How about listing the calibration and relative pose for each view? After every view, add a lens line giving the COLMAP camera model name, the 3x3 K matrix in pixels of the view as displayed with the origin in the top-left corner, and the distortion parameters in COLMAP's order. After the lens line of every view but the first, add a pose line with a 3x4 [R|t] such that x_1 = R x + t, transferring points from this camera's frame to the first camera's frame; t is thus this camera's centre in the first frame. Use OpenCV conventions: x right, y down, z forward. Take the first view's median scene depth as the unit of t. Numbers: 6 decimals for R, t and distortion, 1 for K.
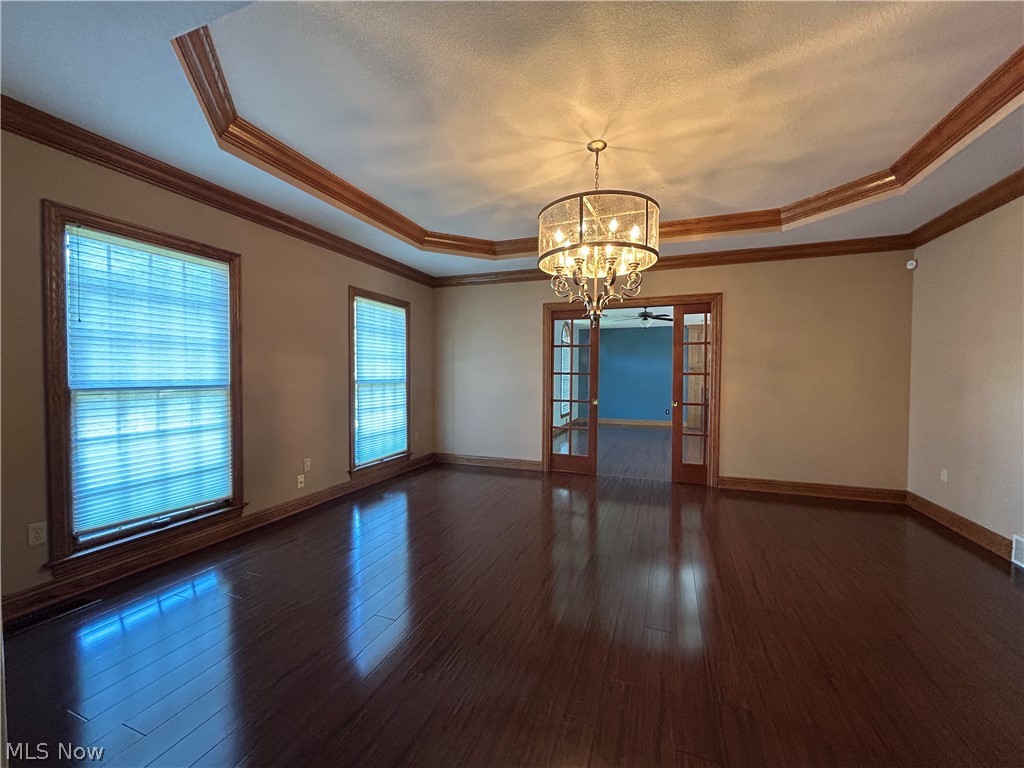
lens RADIAL K [[410.6, 0, 505.0], [0, 410.6, 387.7], [0, 0, 1]] dist [0.000791, -0.000119]
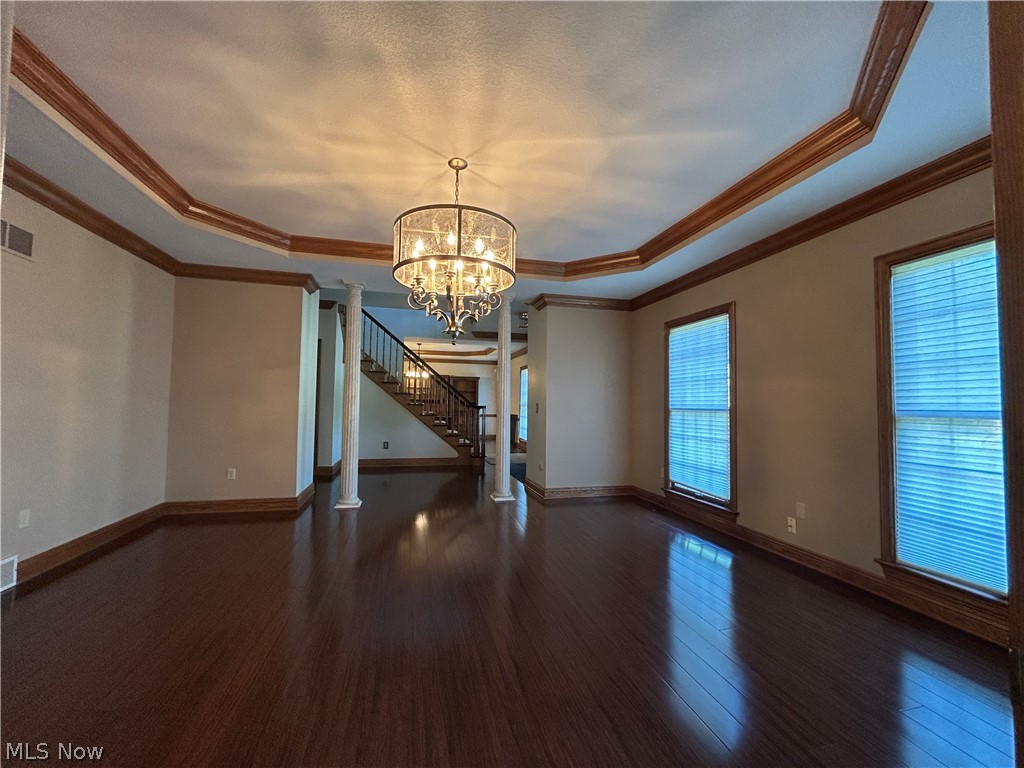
lens RADIAL K [[410.6, 0, 508.4], [0, 410.6, 382.6], [0, 0, 1]] dist [0.000791, -0.000119]
pose [[-0.818746, -0.030613, -0.573340, 0.580509], [-0.021073, 0.999507, -0.023275, -0.044708], [0.573770, -0.006974, -0.818987, 1.614551]]
